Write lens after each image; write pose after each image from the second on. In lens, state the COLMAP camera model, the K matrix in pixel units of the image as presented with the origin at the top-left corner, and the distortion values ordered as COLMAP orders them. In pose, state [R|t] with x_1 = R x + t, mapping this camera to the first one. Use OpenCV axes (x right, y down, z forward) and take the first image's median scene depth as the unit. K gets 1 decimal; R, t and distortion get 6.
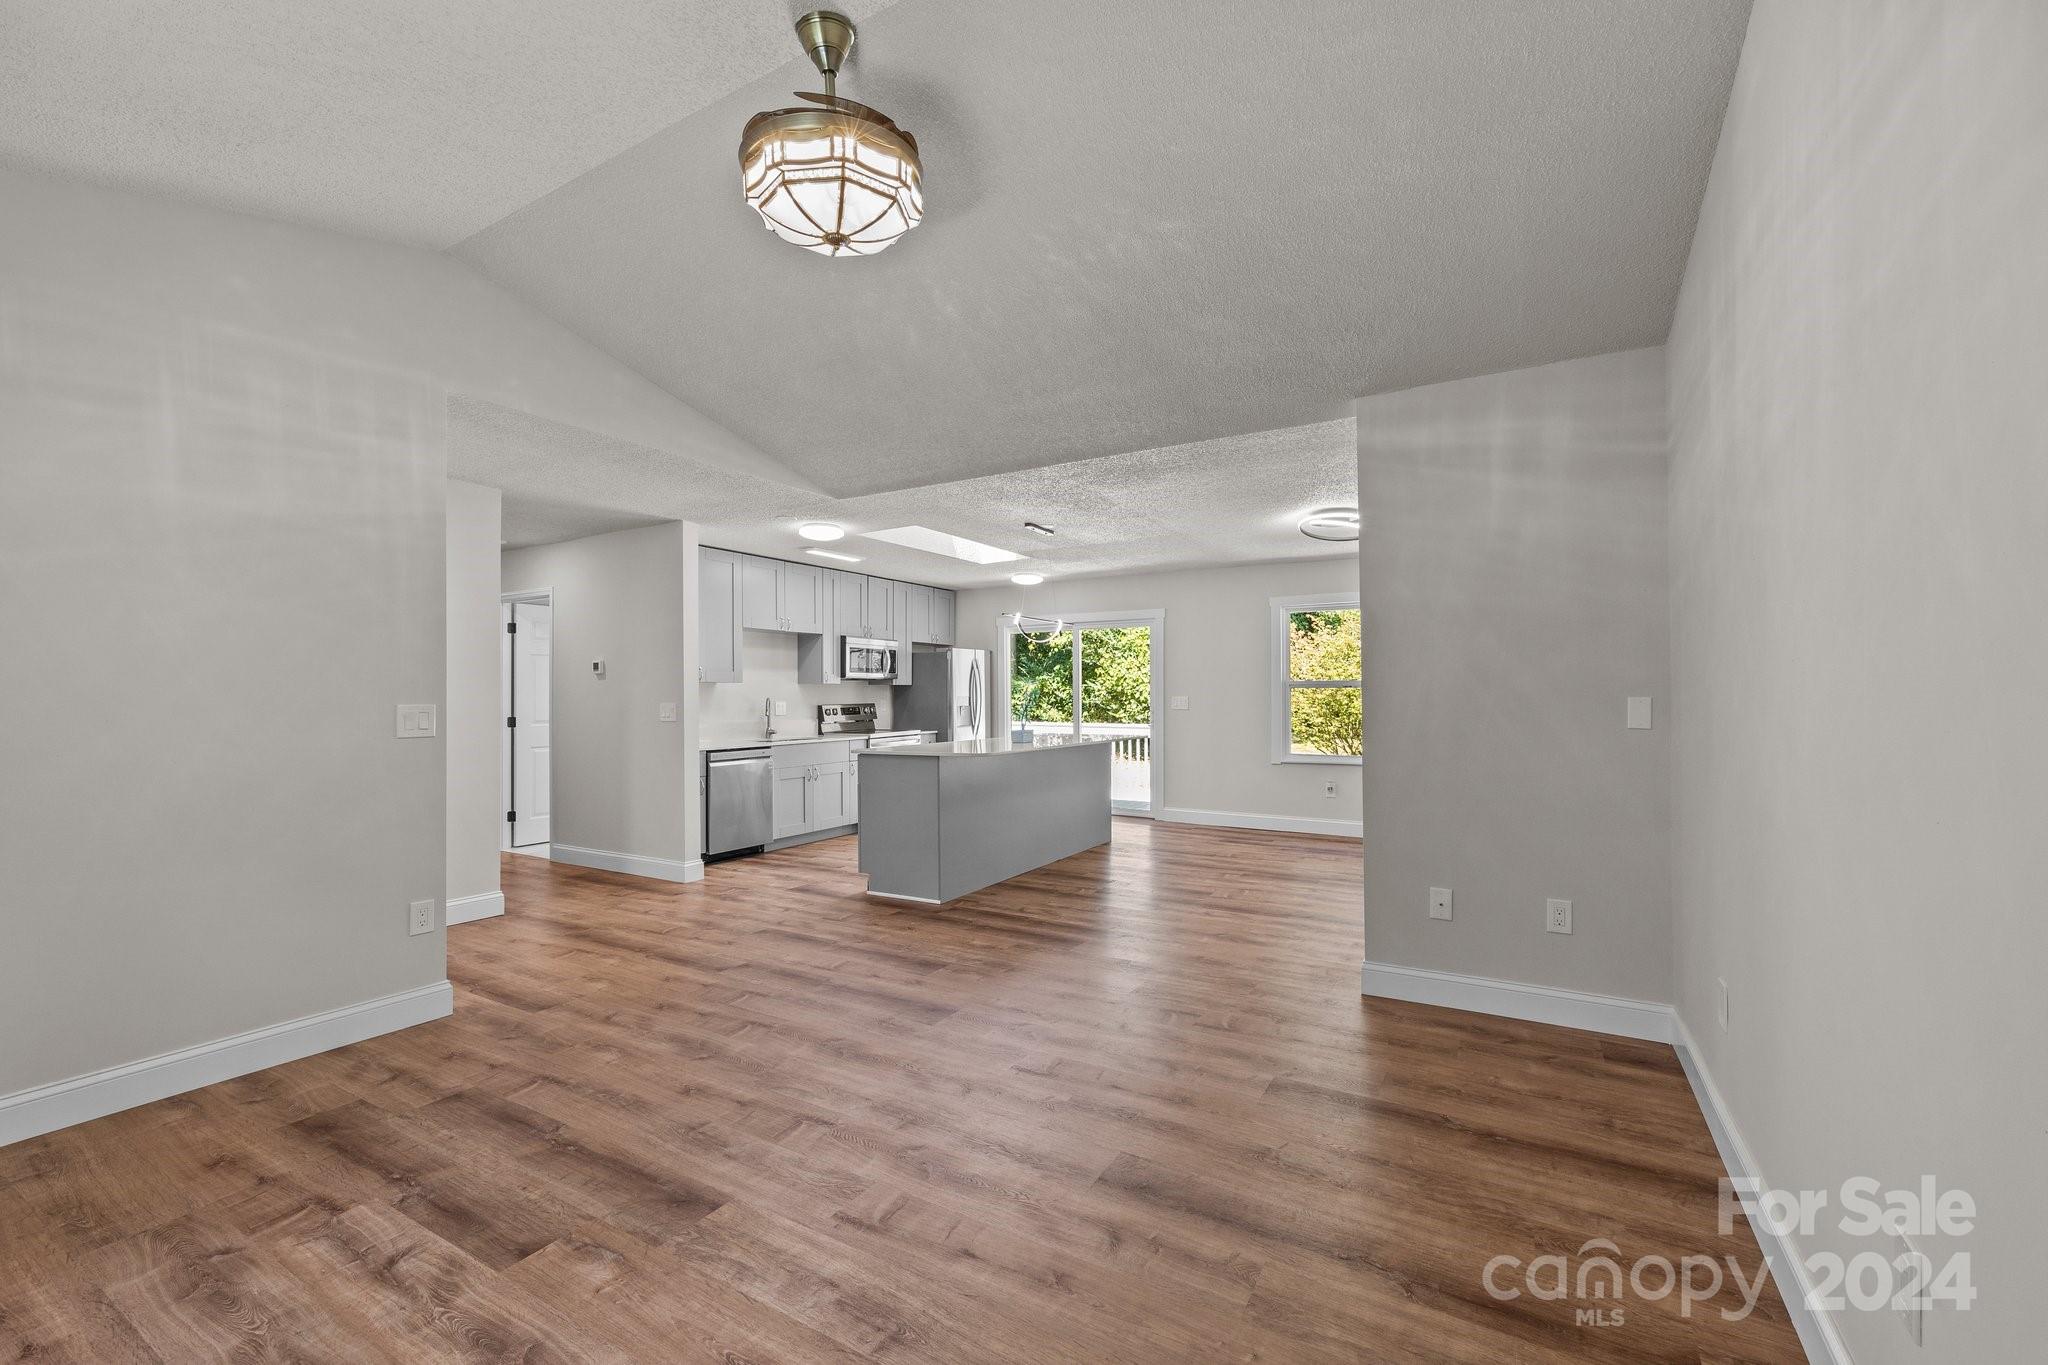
lens RADIAL K [[848.8, 0, 1044.6], [0, 848.8, 713.5], [0, 0, 1]] dist [0.007584, -0.000085]
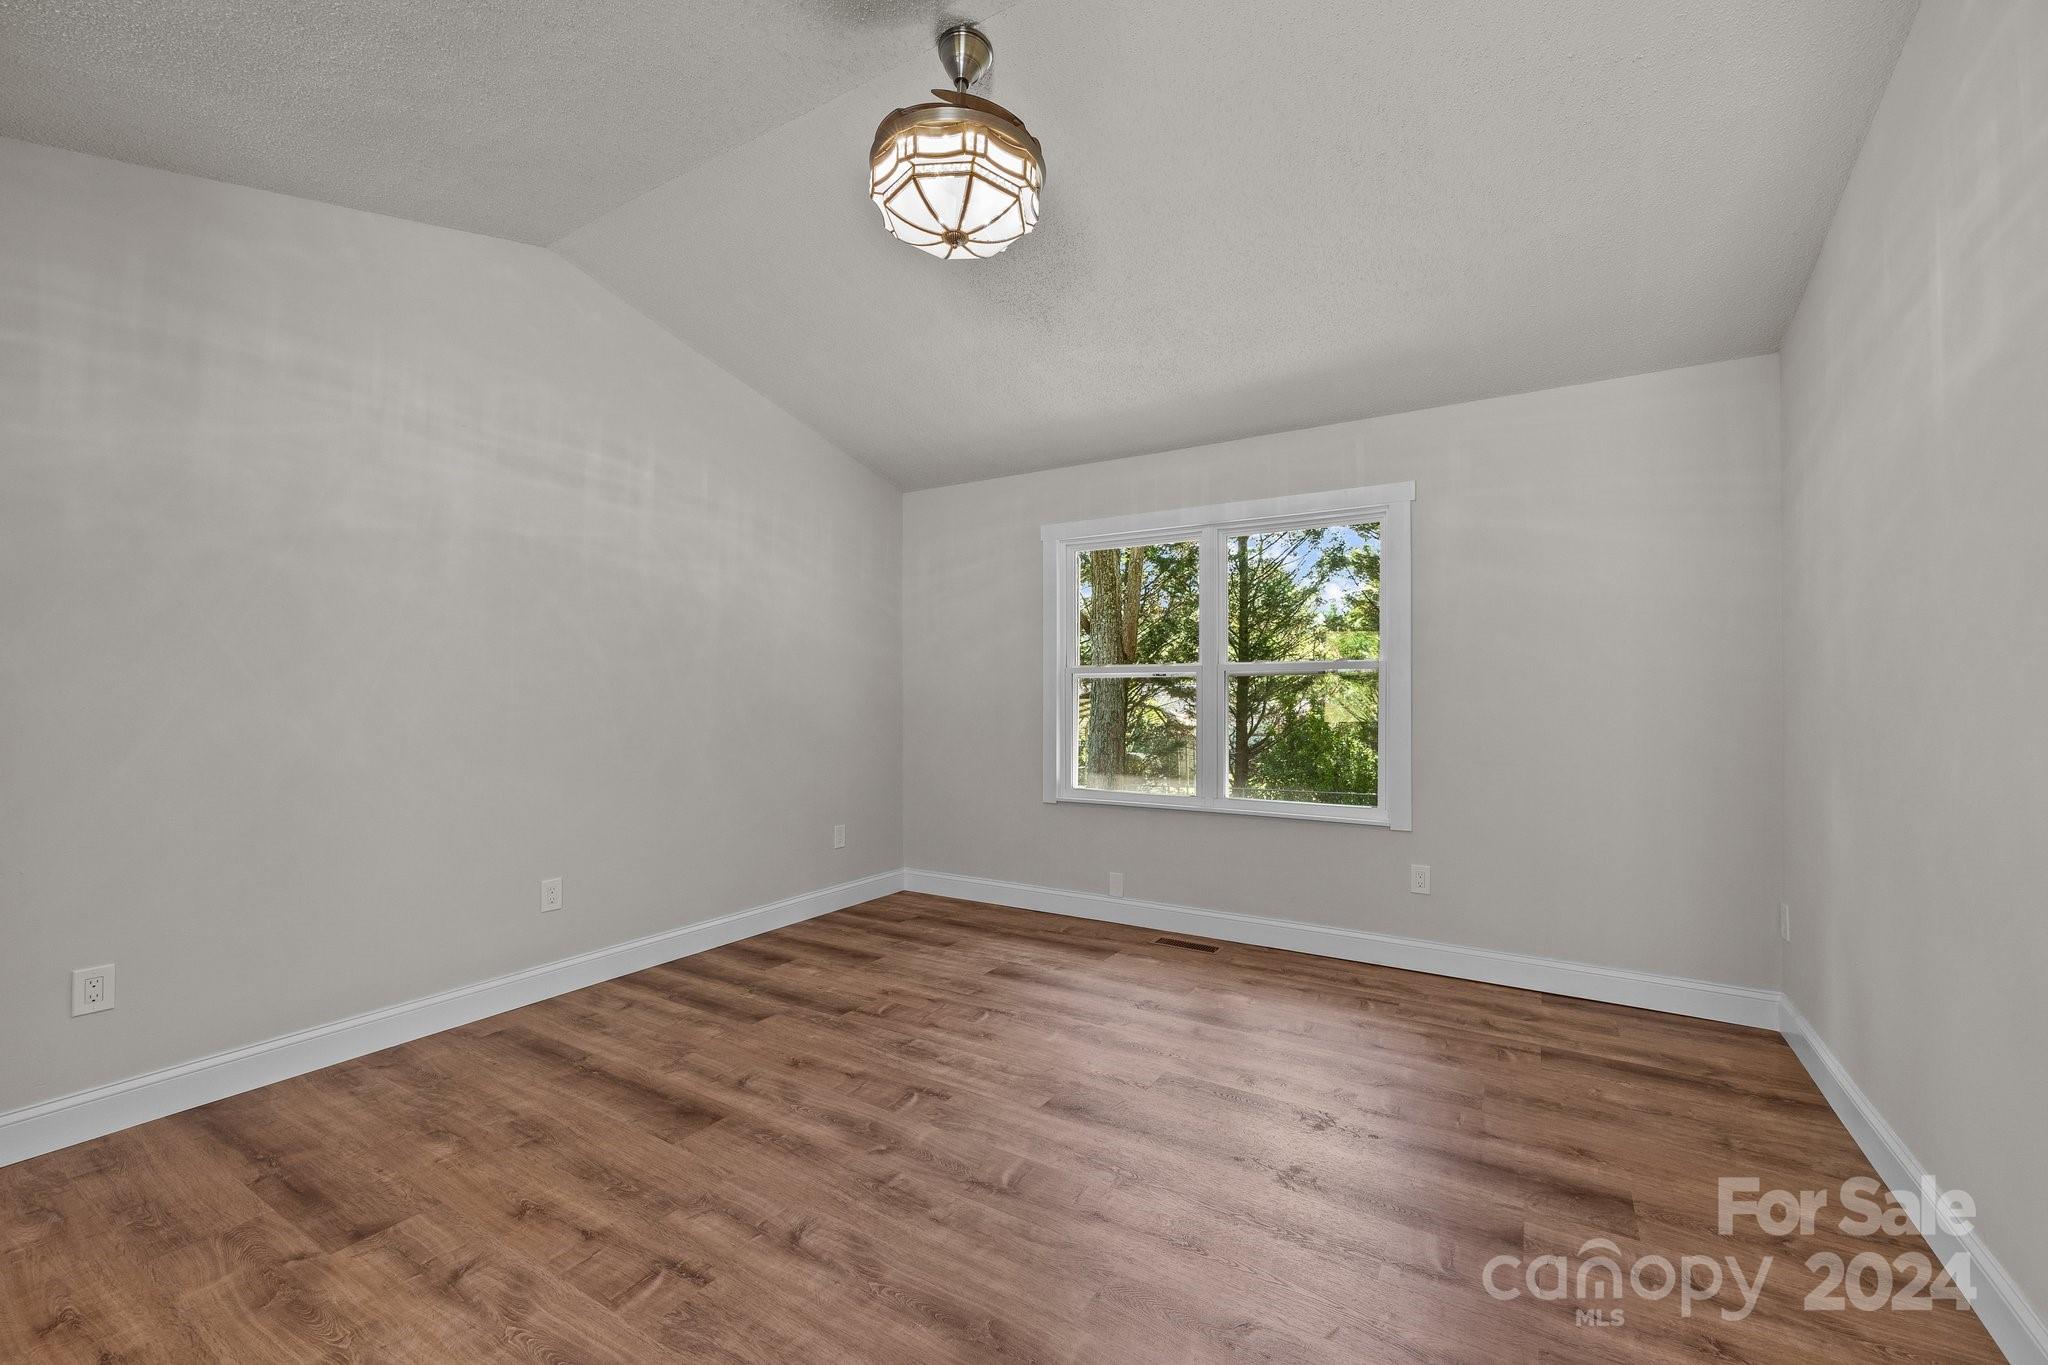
lens RADIAL K [[835.8, 0, 1036.5], [0, 835.8, 686.6], [0, 0, 1]] dist [0.002122, 0.000163]
pose [[-0.999679, 0.003918, 0.025018, -0.102420], [0.004102, 0.999965, 0.007306, -0.006835], [-0.024988, 0.007406, -0.999660, 0.558492]]
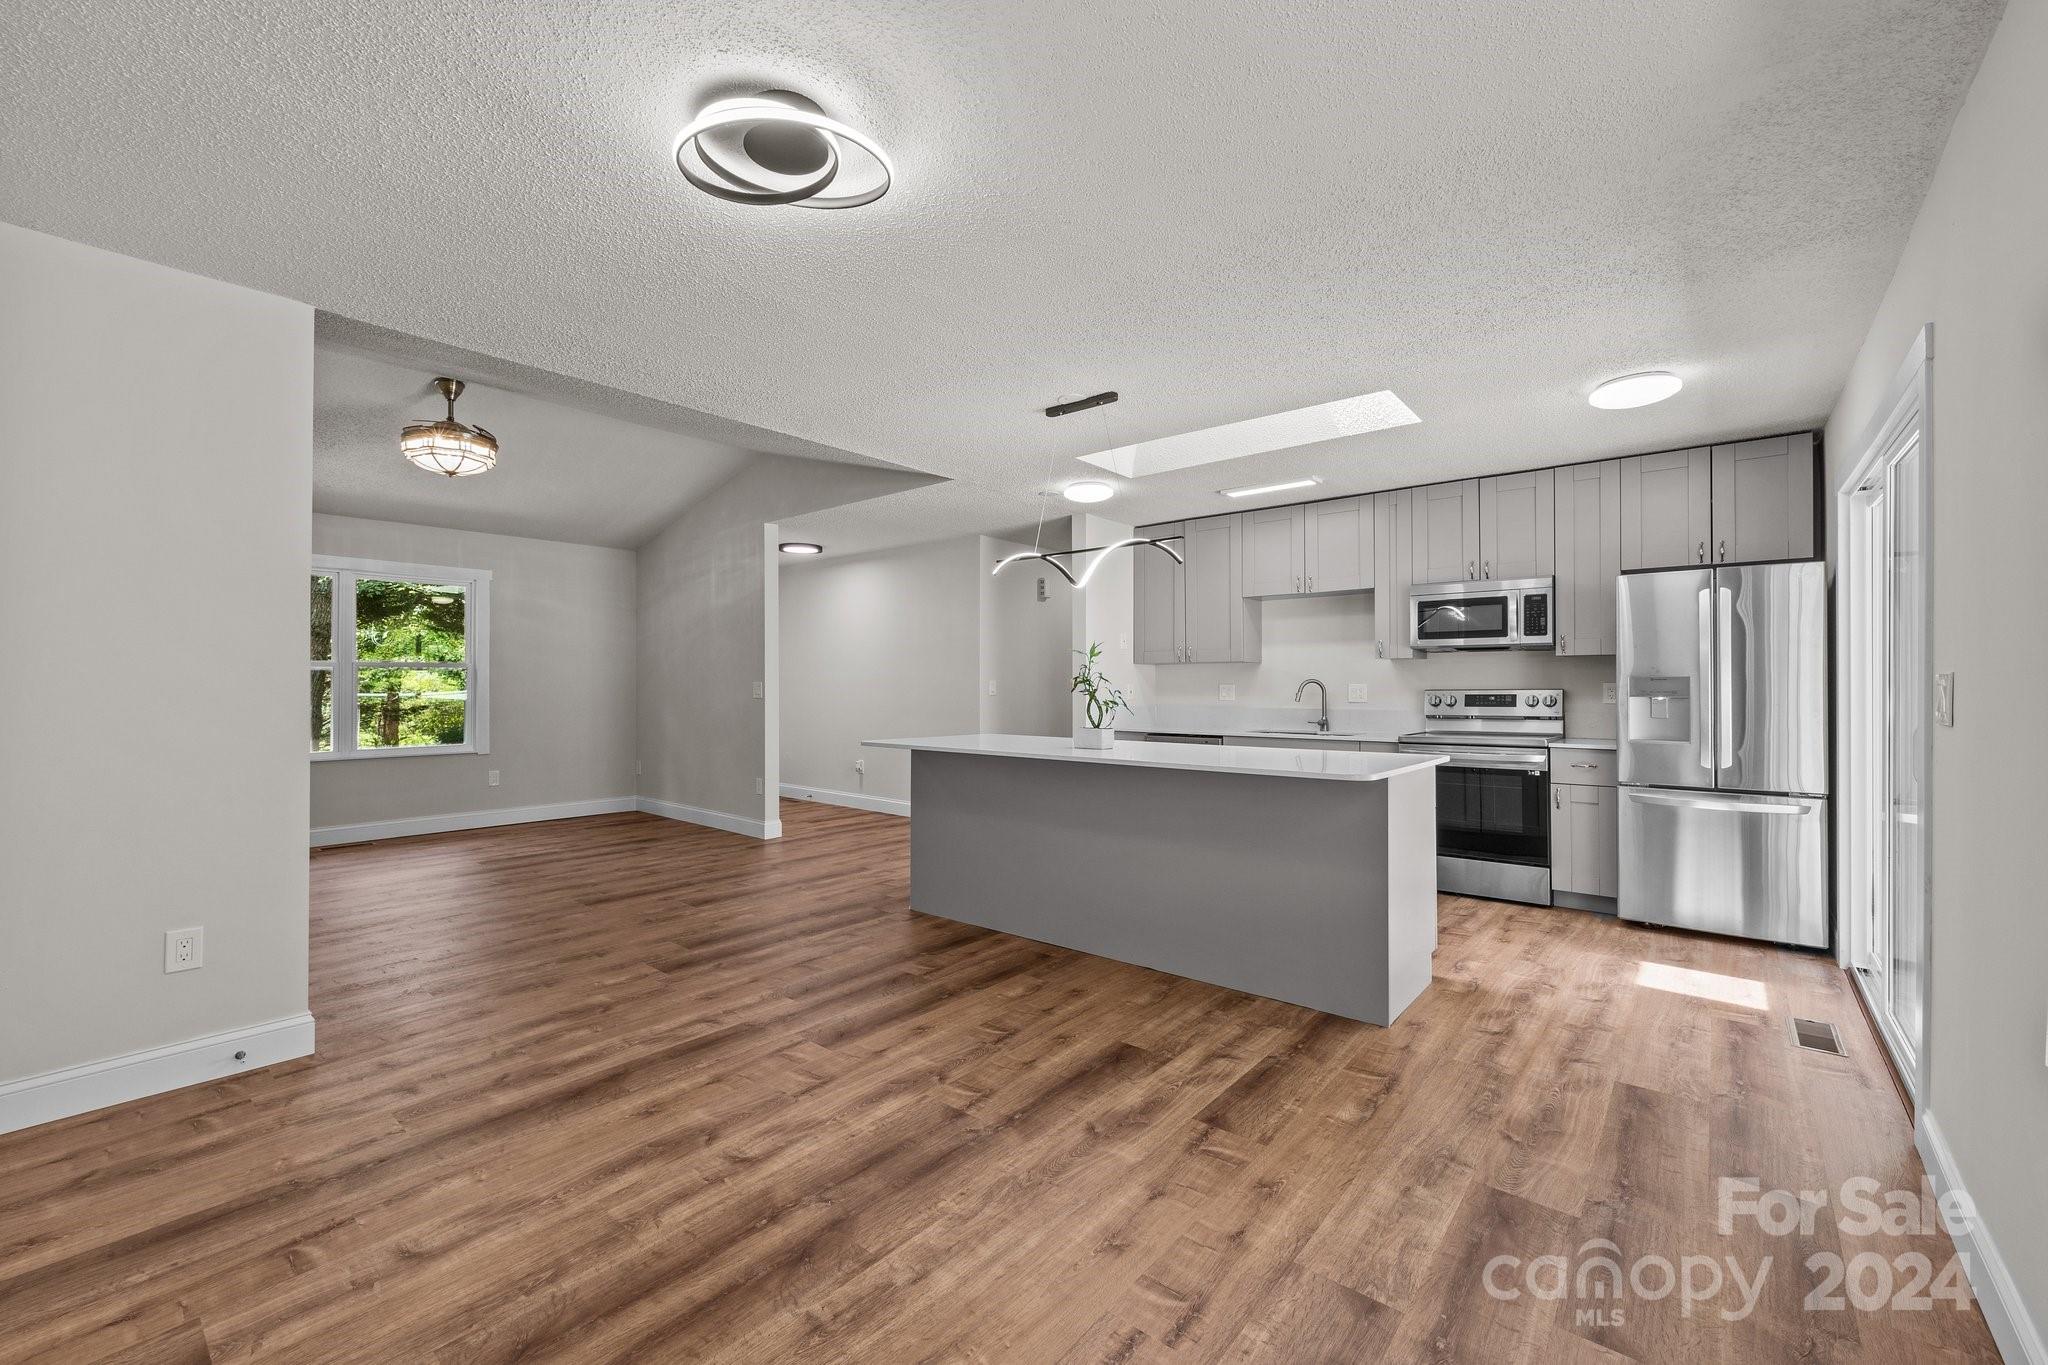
lens RADIAL K [[839.5, 0, 1027.5], [0, 839.5, 690.8], [0, 0, 1]] dist [0.000841, -0.000140]
pose [[-0.187879, 0.012317, -0.982115, 0.455791], [-0.019395, 0.999680, 0.016248, -0.013699], [0.982001, 0.022101, -0.187580, 0.812442]]
